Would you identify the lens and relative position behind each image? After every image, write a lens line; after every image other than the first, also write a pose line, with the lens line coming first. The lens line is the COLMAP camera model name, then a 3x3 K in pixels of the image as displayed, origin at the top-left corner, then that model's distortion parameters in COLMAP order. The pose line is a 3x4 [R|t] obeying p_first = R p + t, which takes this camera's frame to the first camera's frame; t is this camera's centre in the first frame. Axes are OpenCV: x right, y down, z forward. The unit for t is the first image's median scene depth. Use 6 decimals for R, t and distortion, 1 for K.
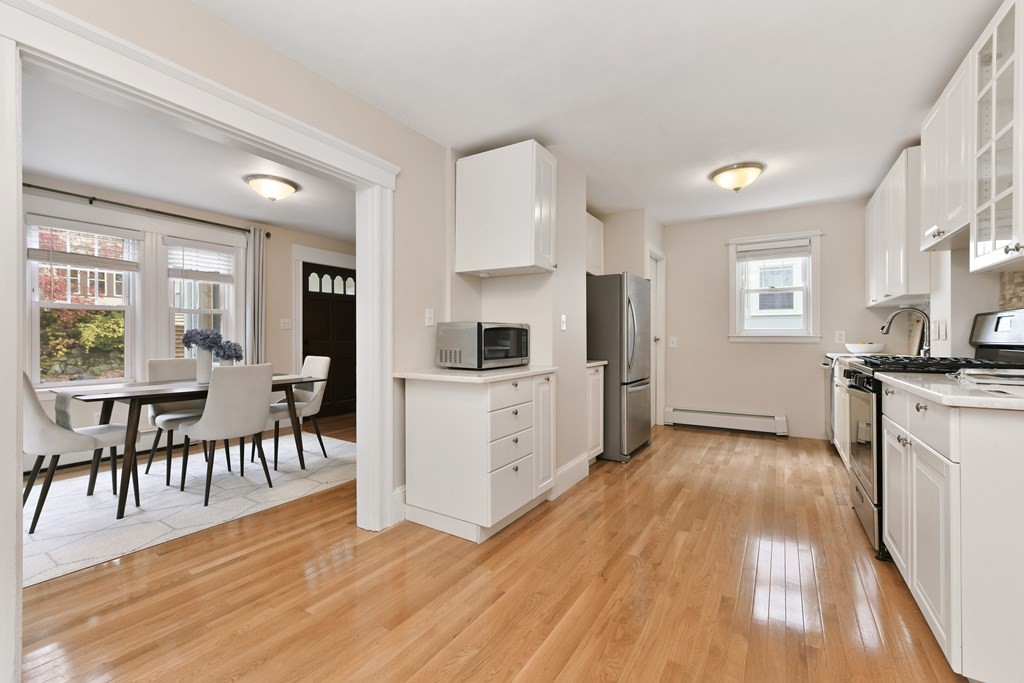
lens RADIAL K [[419.9, 0, 518.9], [0, 419.9, 336.3], [0, 0, 1]] dist [-0.000415, 0.000460]
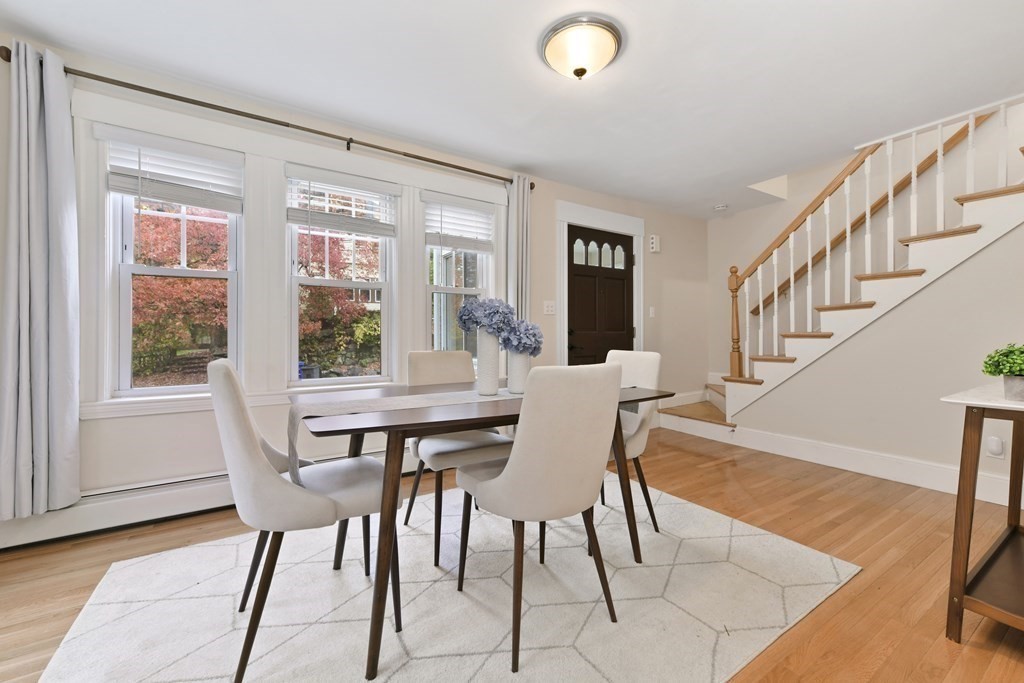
lens RADIAL K [[413.5, 0, 520.7], [0, 413.5, 330.2], [0, 0, 1]] dist [-0.002351, -0.000024]
pose [[0.908976, -0.007704, -0.416777, -0.420299], [0.001446, 0.999881, -0.015329, 0.030088], [0.416846, 0.013331, 0.908880, 0.449366]]
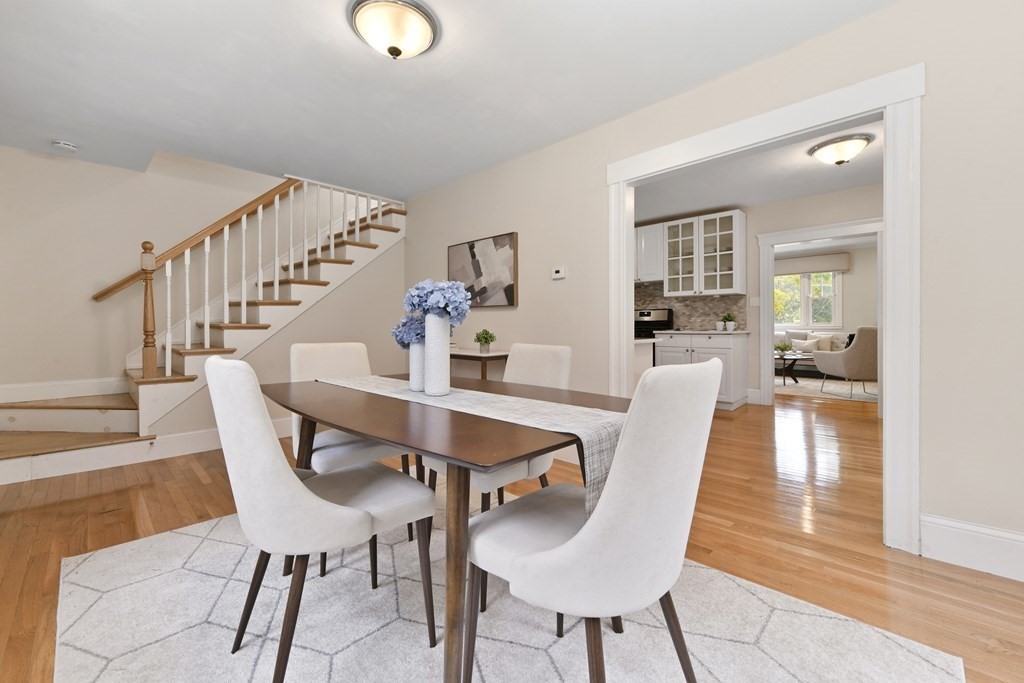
lens RADIAL K [[418.4, 0, 515.3], [0, 418.4, 326.9], [0, 0, 1]] dist [0.001652, 0.000258]
pose [[0.209170, 0.000537, 0.977879, -1.037588], [0.004132, 0.999990, -0.001433, 0.032597], [-0.977871, 0.004340, 0.209166, 0.703760]]
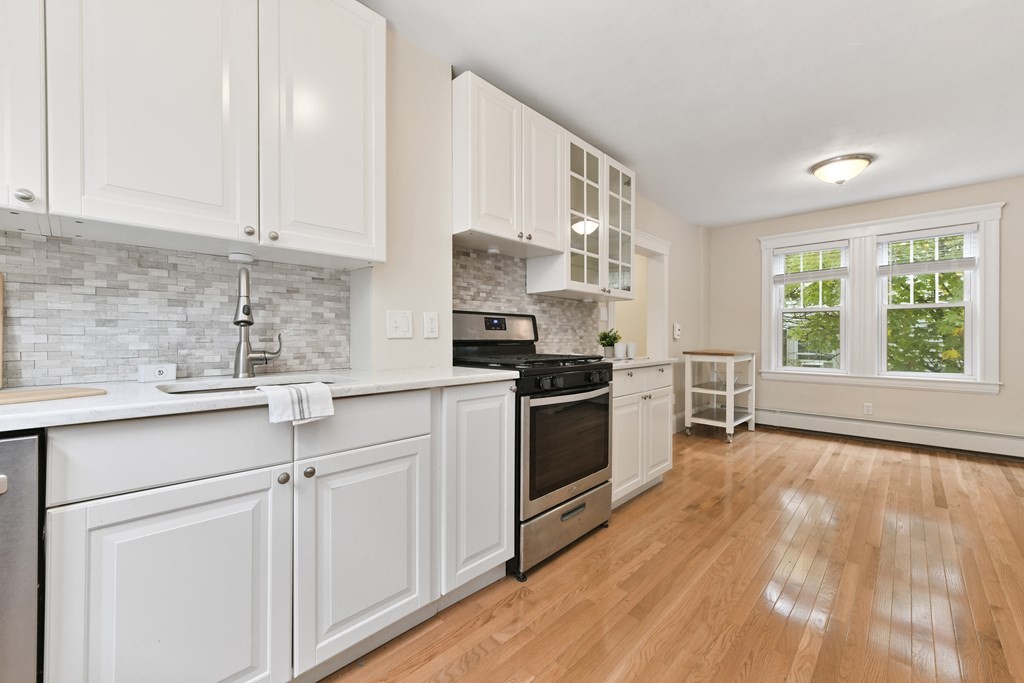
lens RADIAL K [[419.9, 0, 518.9], [0, 419.9, 336.3], [0, 0, 1]] dist [-0.000415, 0.000460]
pose [[-0.981038, 0.000077, 0.193817, 0.475511], [-0.001021, 0.999984, -0.005563, 0.006653], [-0.193814, -0.005655, -0.981022, 1.192812]]
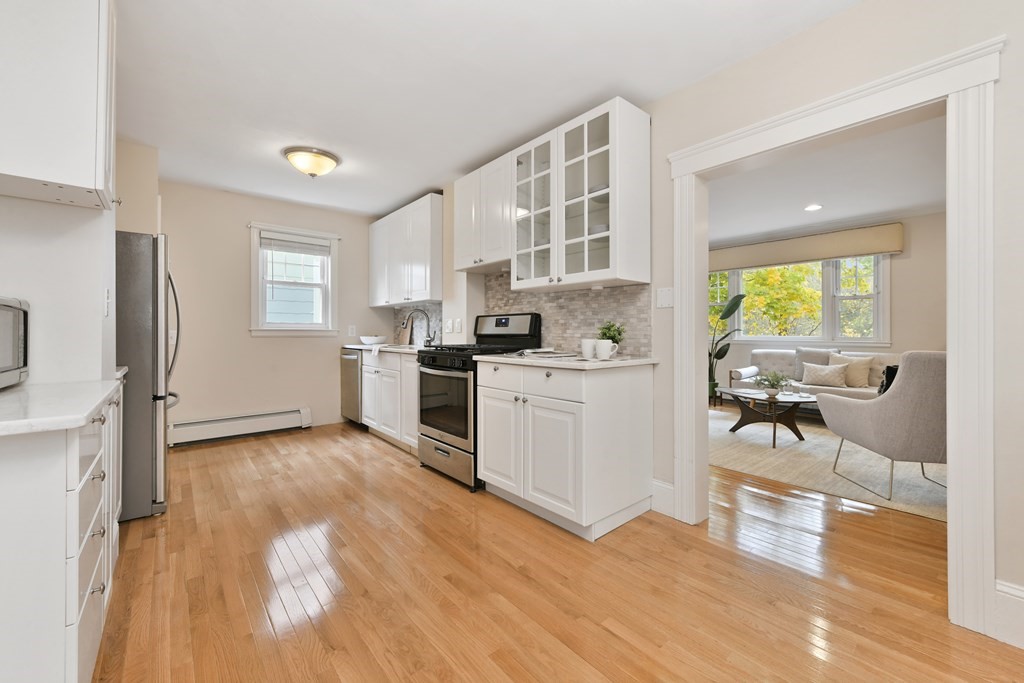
lens RADIAL K [[413.5, 0, 520.7], [0, 413.5, 330.2], [0, 0, 1]] dist [-0.002351, -0.000024]
pose [[0.305189, 0.007028, 0.952266, -0.206560], [-0.003351, 0.999974, -0.006306, 0.006037], [-0.952286, -0.001266, 0.305204, 0.239829]]
